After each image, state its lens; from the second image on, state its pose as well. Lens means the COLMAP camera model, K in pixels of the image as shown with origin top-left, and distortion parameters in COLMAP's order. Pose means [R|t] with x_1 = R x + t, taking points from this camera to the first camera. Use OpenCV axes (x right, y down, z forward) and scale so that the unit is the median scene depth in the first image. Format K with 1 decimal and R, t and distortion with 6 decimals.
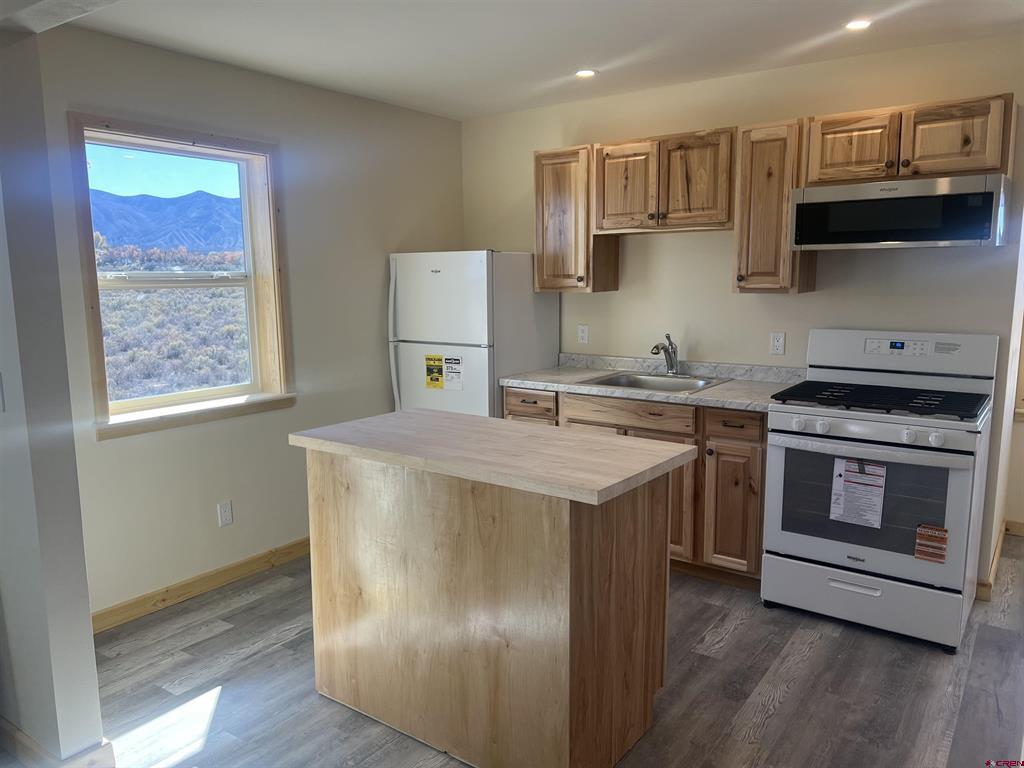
lens RADIAL K [[757.1, 0, 507.5], [0, 757.1, 387.0], [0, 0, 1]] dist [0.063866, -0.075093]
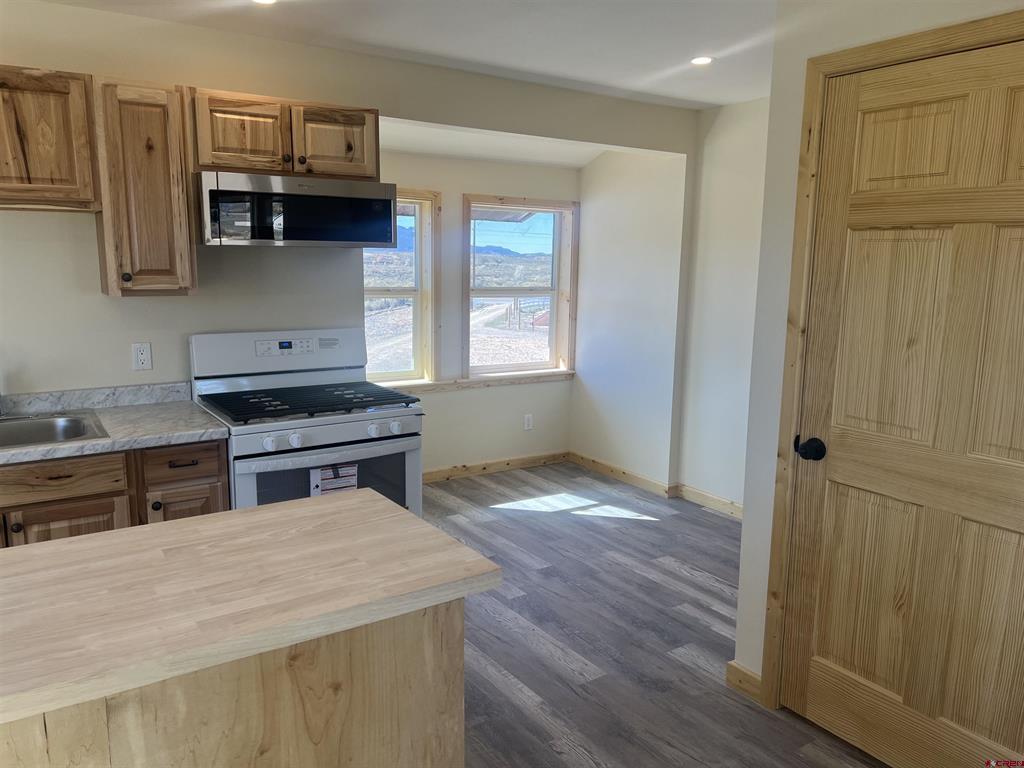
lens RADIAL K [[757.1, 0, 507.5], [0, 757.1, 387.0], [0, 0, 1]] dist [0.063866, -0.075093]
pose [[0.356637, -0.144996, 0.922923, -0.312084], [0.133142, 0.985688, 0.103408, -0.067283], [-0.924707, 0.086000, 0.370838, 0.395176]]
